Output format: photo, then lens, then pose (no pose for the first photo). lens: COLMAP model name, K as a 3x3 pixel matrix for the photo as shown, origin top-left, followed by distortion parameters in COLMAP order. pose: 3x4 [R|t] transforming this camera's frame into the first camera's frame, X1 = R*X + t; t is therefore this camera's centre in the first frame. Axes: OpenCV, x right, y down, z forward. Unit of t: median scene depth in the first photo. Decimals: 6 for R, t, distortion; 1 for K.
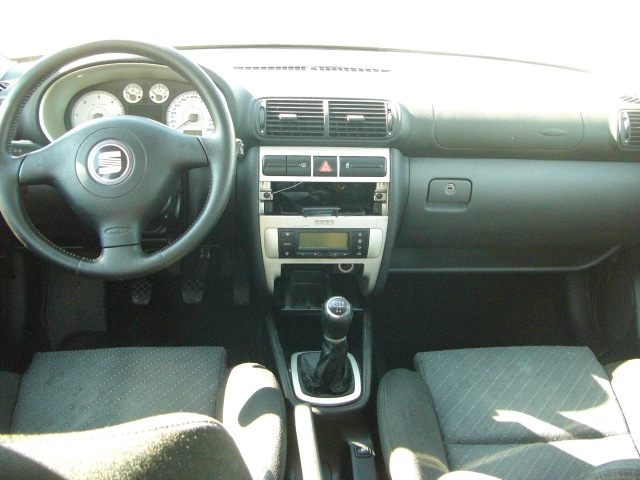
lens RADIAL K [[717.9, 0, 307.7], [0, 717.9, 195.5], [0, 0, 1]] dist [-0.202794, 0.177466]
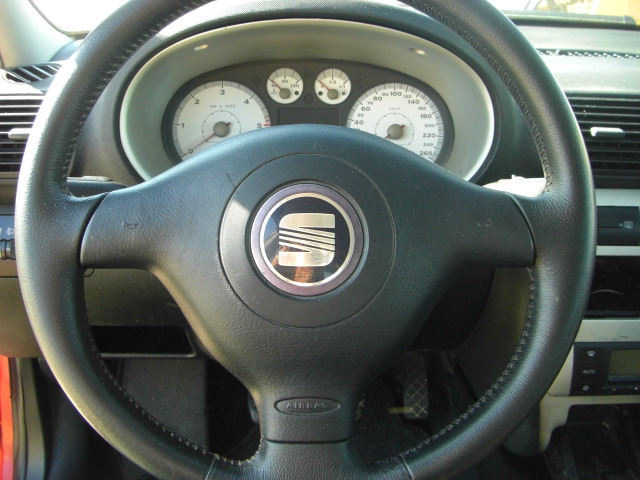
lens RADIAL K [[717.9, 0, 307.7], [0, 717.9, 195.5], [0, 0, 1]] dist [-0.202794, 0.177466]
pose [[0.997696, 0.004938, -0.067661, -0.204238], [-0.006008, 0.999860, -0.015628, -0.054044], [0.067574, 0.015998, 0.997586, 0.476638]]
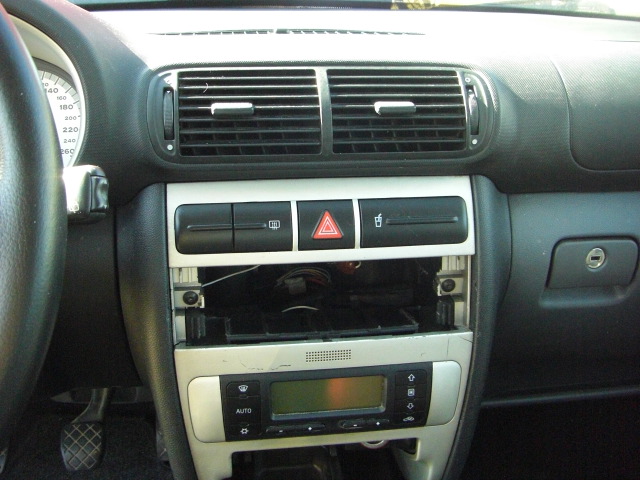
lens RADIAL K [[717.9, 0, 307.7], [0, 717.9, 195.5], [0, 0, 1]] dist [-0.202794, 0.177466]
pose [[0.997438, -0.040915, 0.058680, -0.010073], [0.043475, 0.998127, -0.043039, -0.040205], [-0.056809, 0.045480, 0.997349, 0.581136]]
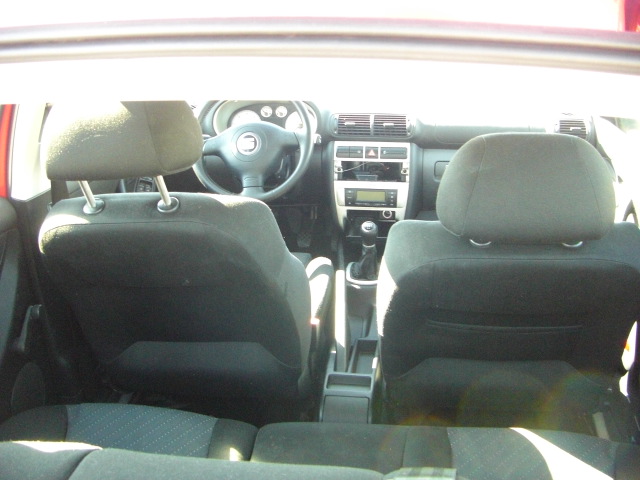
lens RADIAL K [[717.9, 0, 307.7], [0, 717.9, 195.5], [0, 0, 1]] dist [-0.202794, 0.177466]
pose [[0.974372, 0.019342, -0.224111, 0.263545], [-0.030694, 0.998410, -0.047280, 0.149287], [0.222840, 0.052947, 0.973416, -0.714437]]
